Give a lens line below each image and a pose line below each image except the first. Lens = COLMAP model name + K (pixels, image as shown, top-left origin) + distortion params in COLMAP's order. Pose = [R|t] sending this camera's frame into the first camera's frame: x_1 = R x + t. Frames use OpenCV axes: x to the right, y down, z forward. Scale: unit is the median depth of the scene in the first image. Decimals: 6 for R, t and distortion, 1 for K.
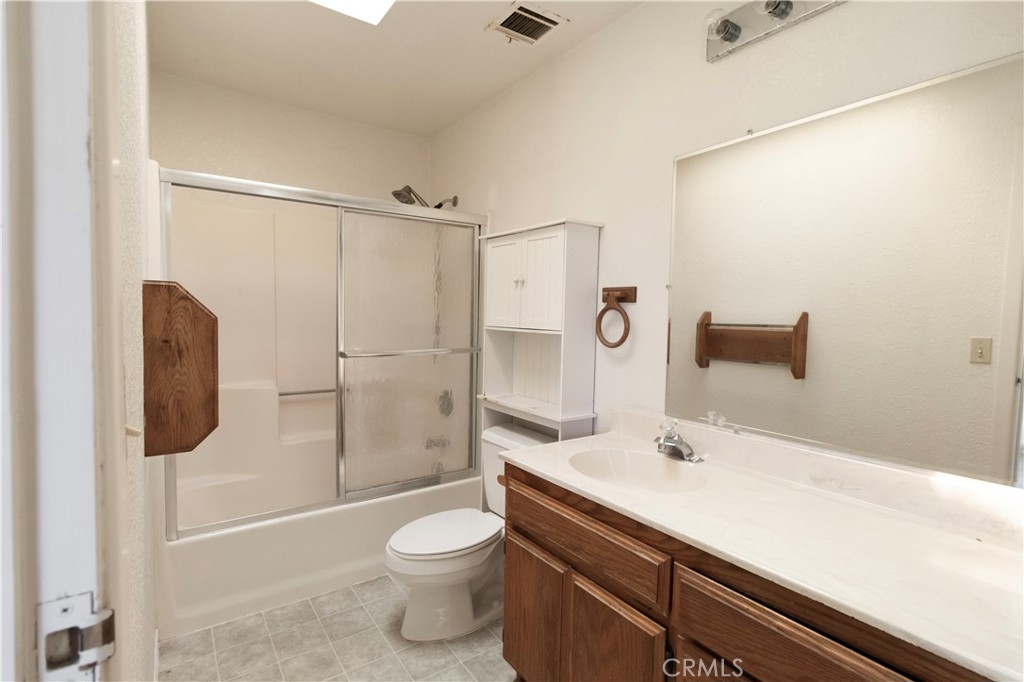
lens RADIAL K [[471.8, 0, 516.7], [0, 471.8, 338.2], [0, 0, 1]] dist [0.000159, -0.000063]
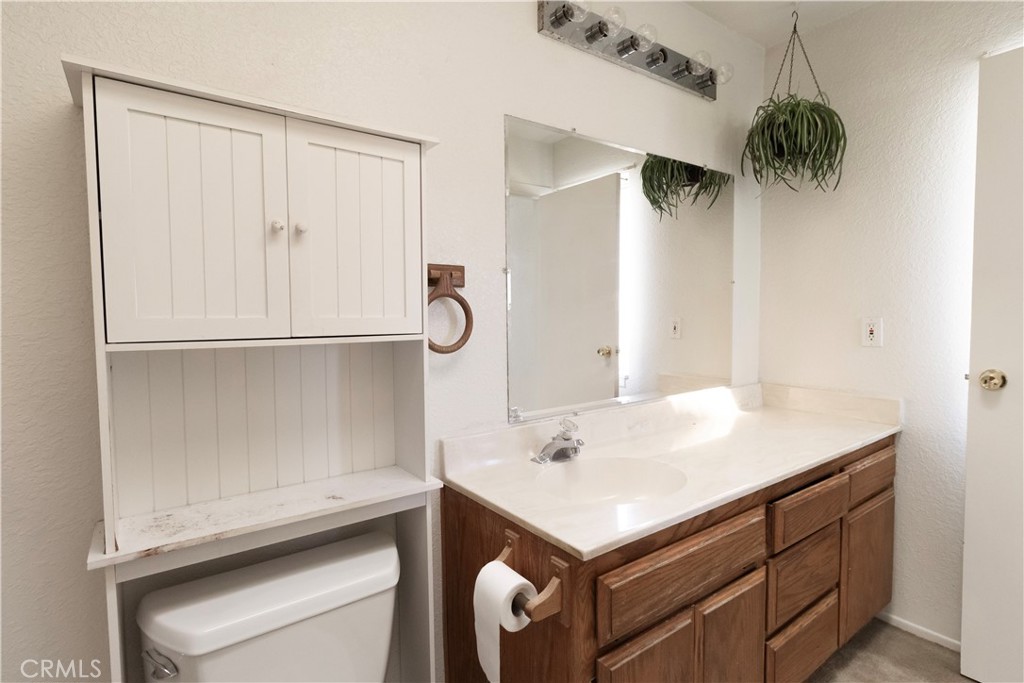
lens RADIAL K [[494.9, 0, 512.0], [0, 494.9, 341.5], [0, 0, 1]] dist [0.001466, -0.000181]
pose [[0.014893, -0.076773, 0.996937, -0.696496], [0.056956, 0.995494, 0.075811, -0.063068], [-0.998266, 0.055653, 0.019199, 1.218815]]
